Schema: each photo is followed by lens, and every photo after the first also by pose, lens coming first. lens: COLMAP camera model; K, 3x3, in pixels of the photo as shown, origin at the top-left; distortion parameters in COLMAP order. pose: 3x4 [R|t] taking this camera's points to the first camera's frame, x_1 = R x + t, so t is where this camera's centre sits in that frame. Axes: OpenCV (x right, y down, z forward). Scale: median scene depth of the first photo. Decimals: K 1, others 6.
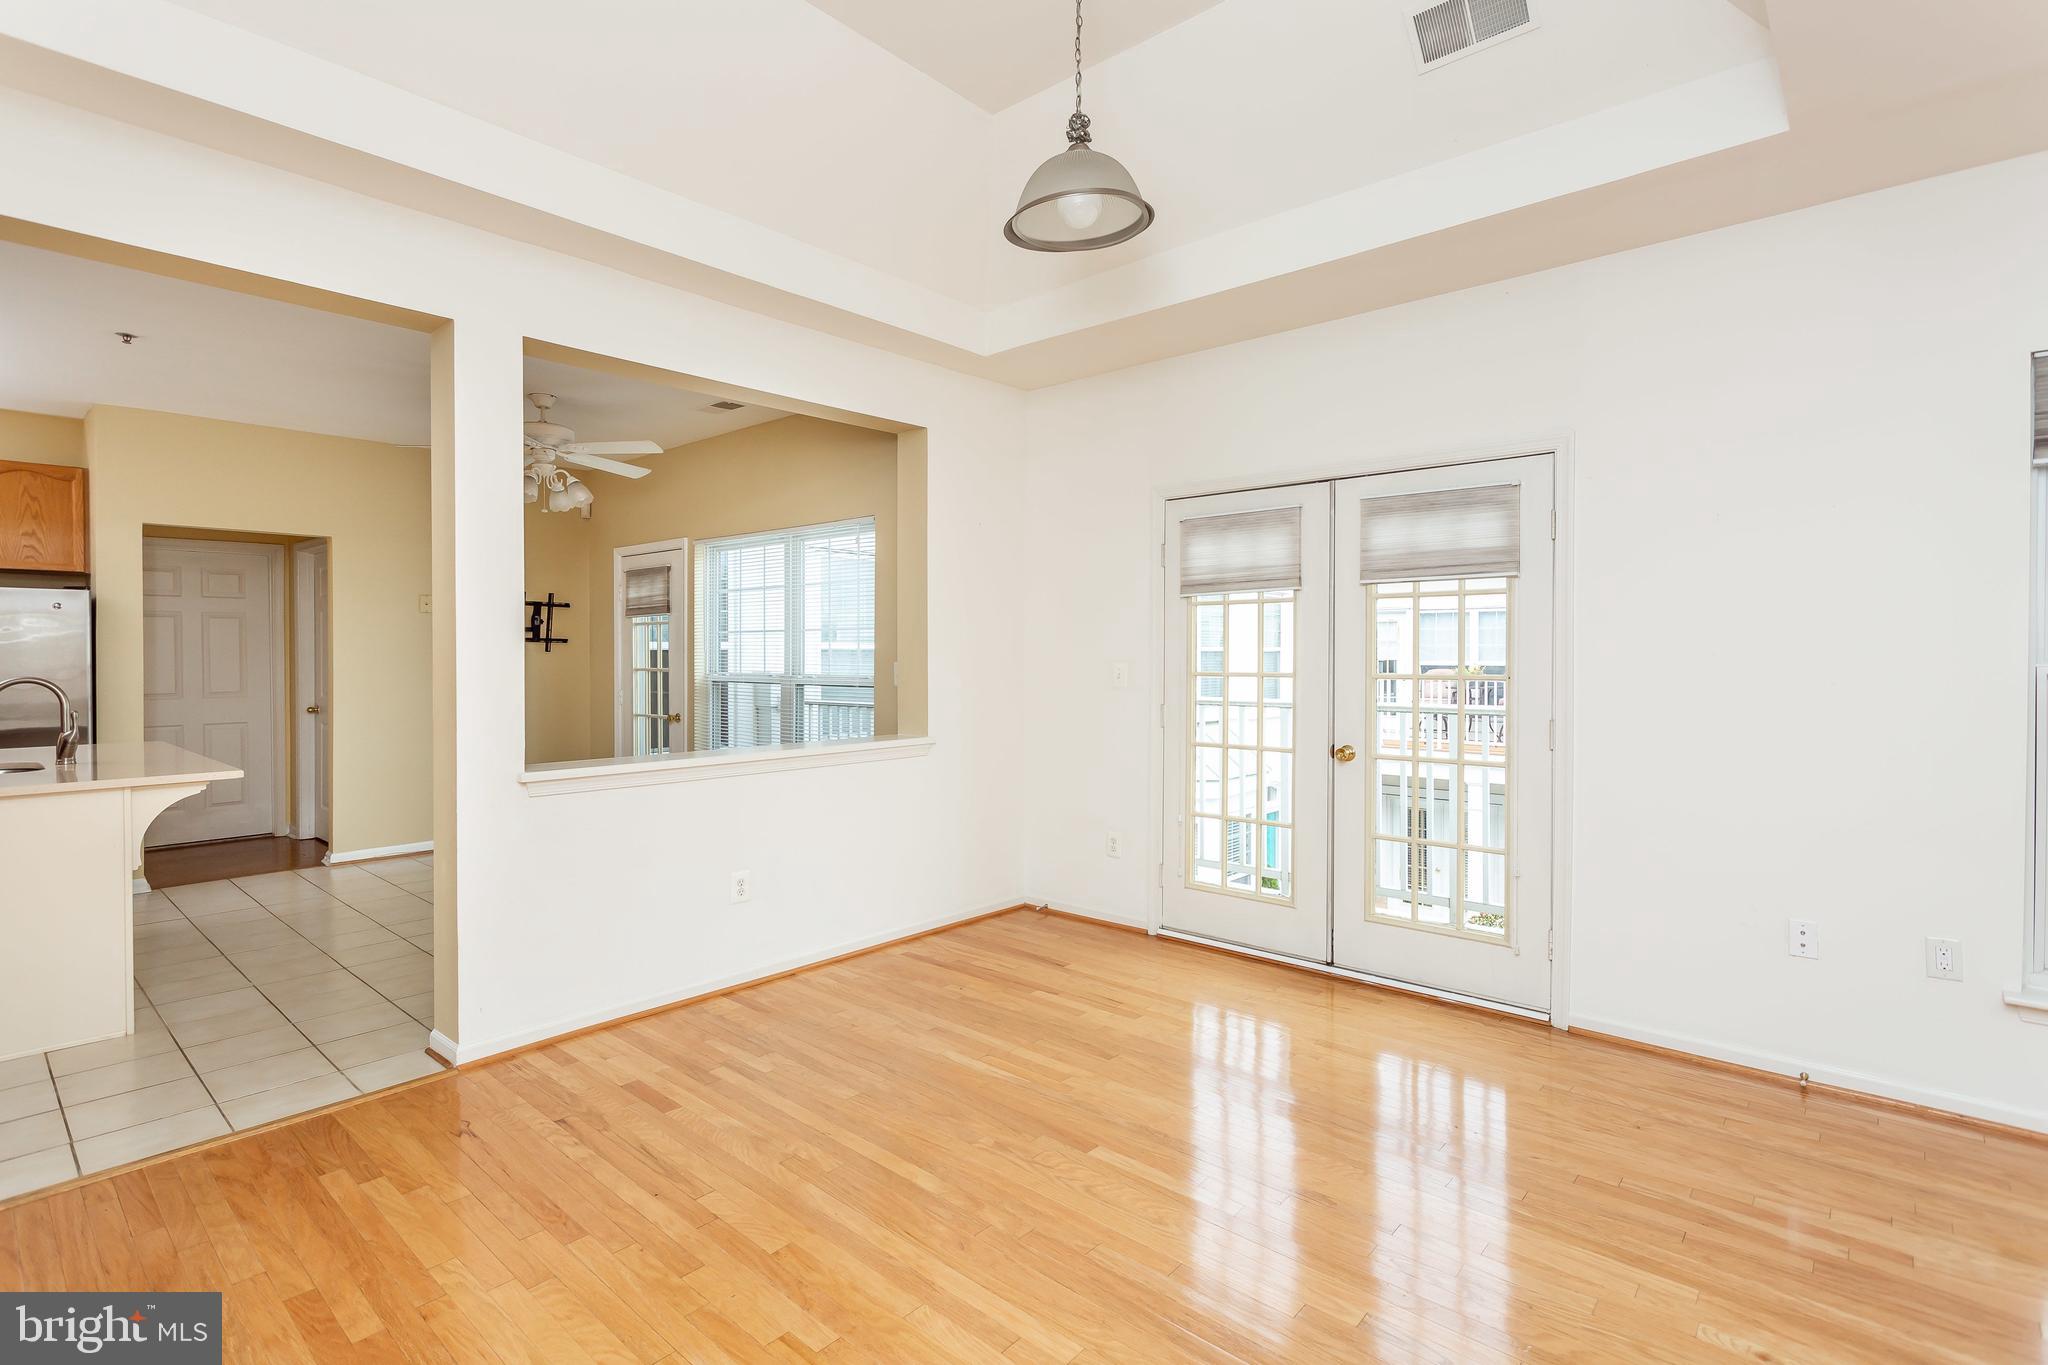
lens RADIAL K [[973.5, 0, 1061.8], [0, 973.5, 662.8], [0, 0, 1]] dist [0.001195, 0.000717]
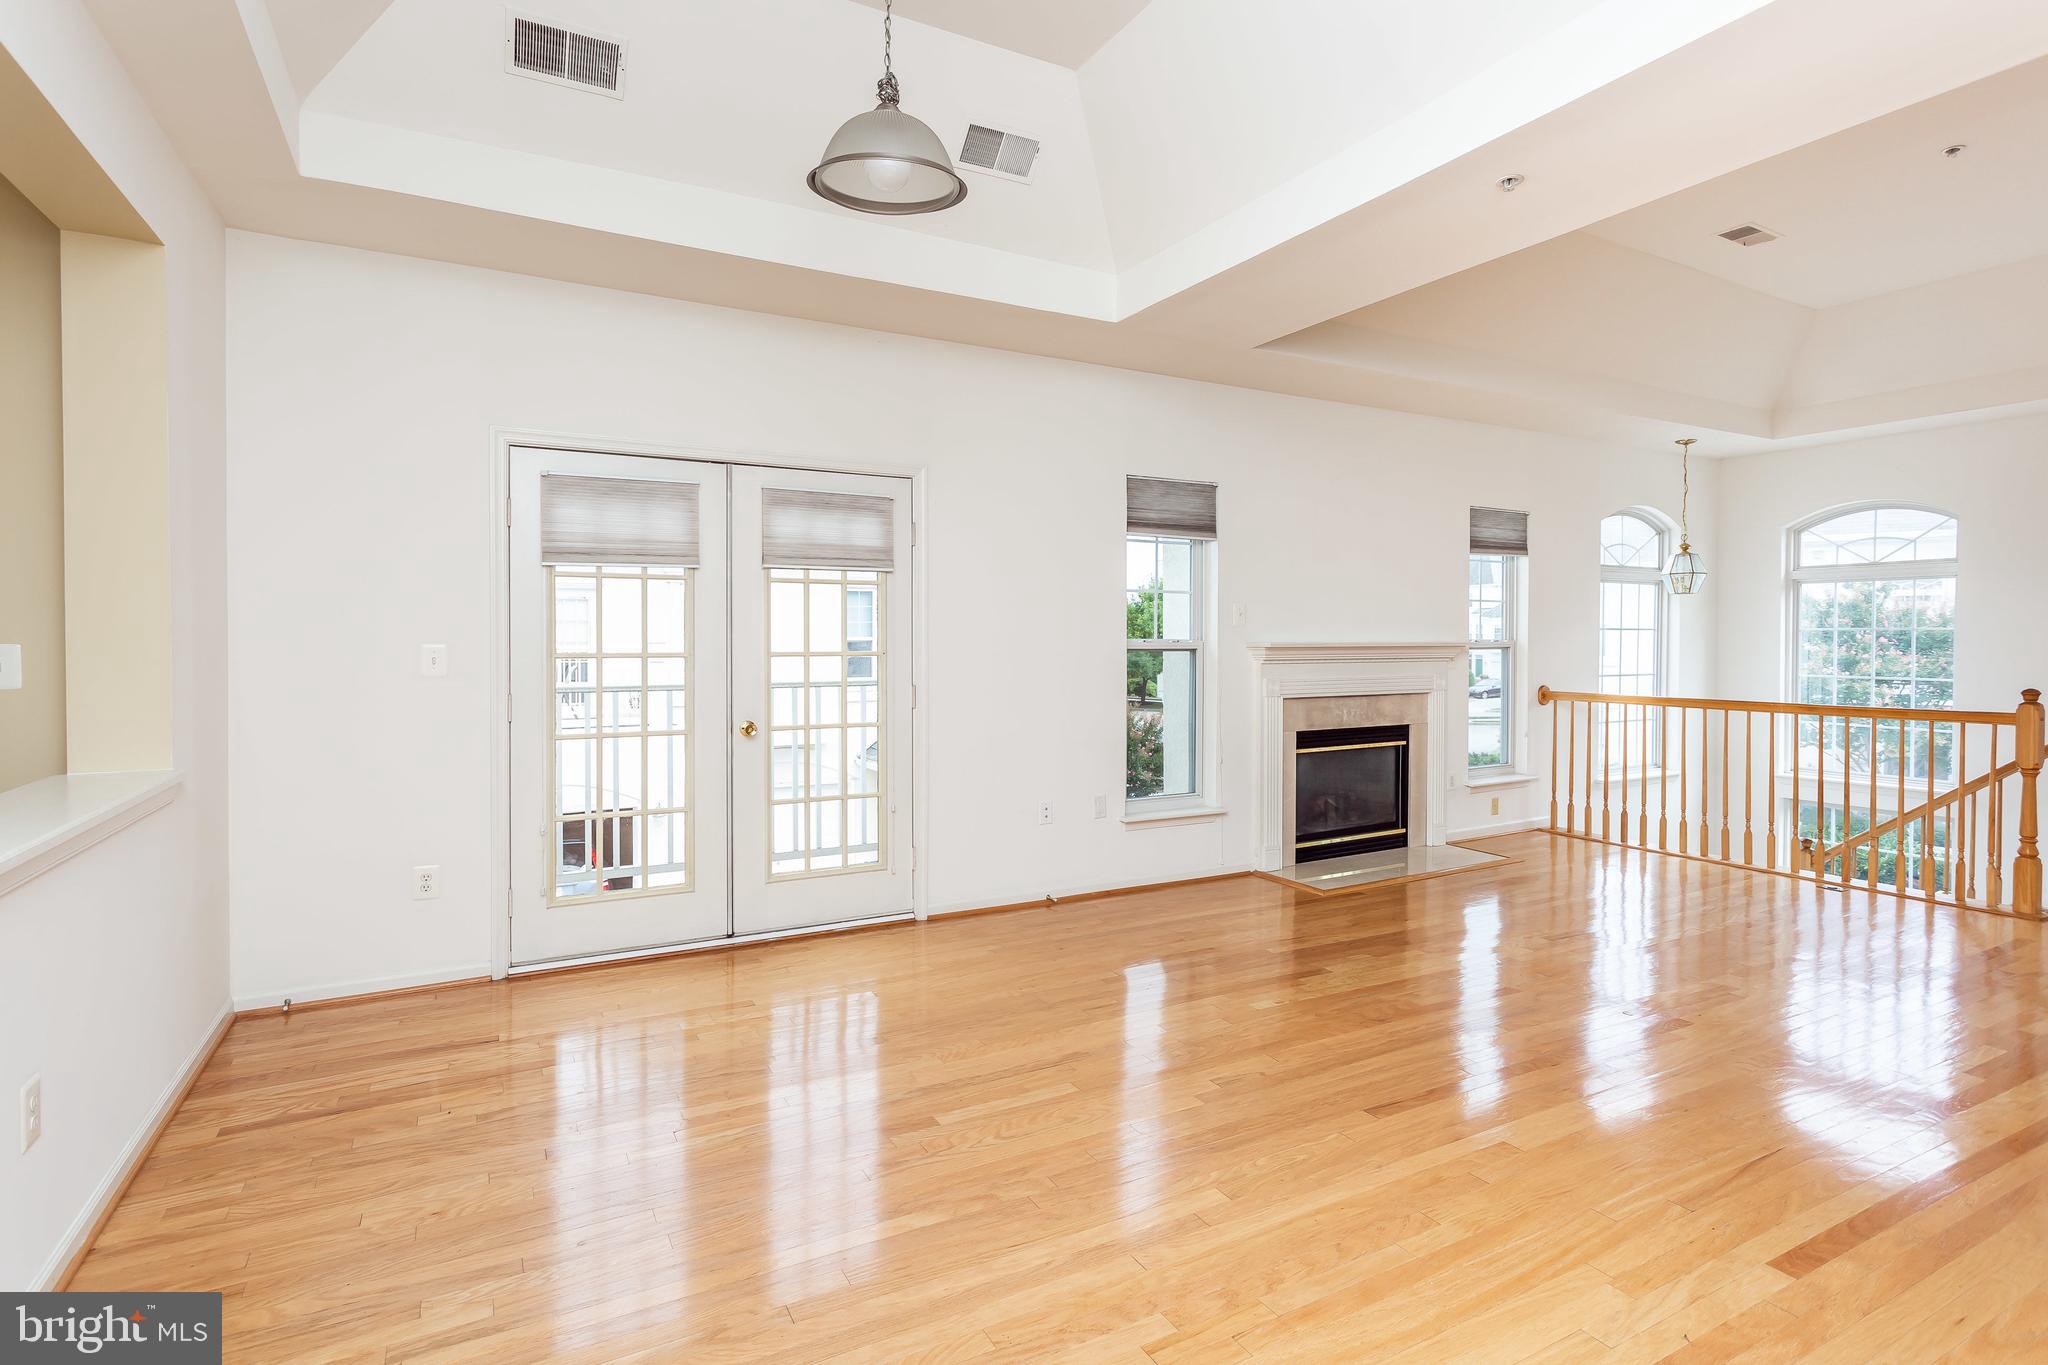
lens RADIAL K [[959.9, 0, 989.8], [0, 959.9, 651.2], [0, 0, 1]] dist [0.004866, 0.000976]
pose [[0.384102, -0.011736, 0.923216, -0.488228], [0.005864, 0.999930, 0.010272, 0.000683], [-0.923272, 0.001468, 0.384144, 0.318208]]
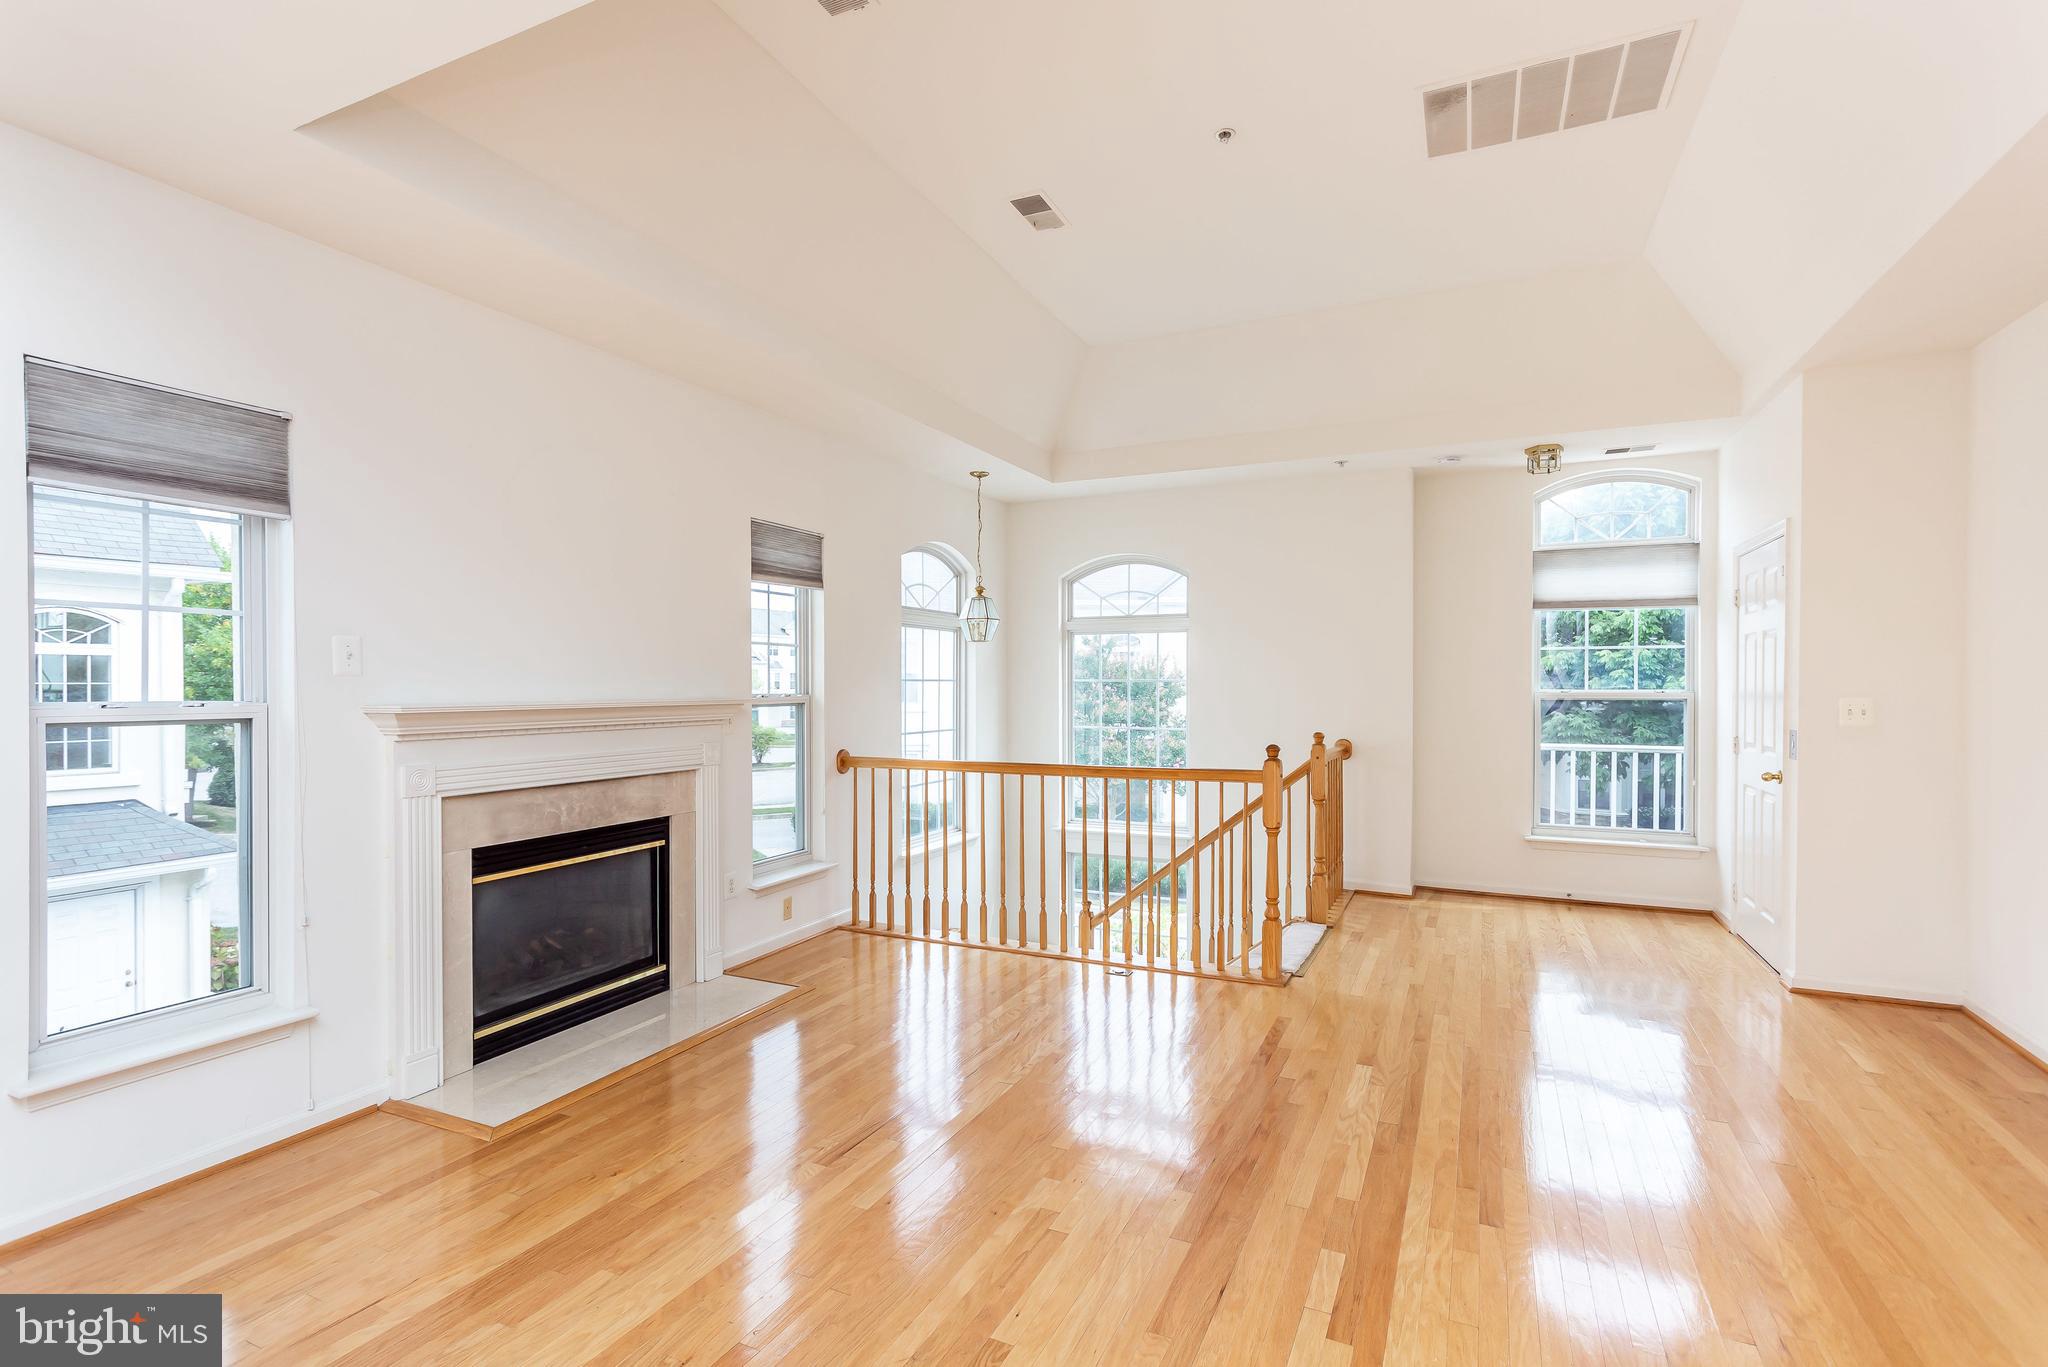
lens RADIAL K [[993.0, 0, 986.5], [0, 993.0, 696.8], [0, 0, 1]] dist [0.002094, 0.000879]
pose [[-0.239828, -0.009744, 0.970767, -0.054345], [0.009851, 0.999874, 0.012469, -0.006355], [-0.970765, 0.012553, -0.239702, 0.224165]]
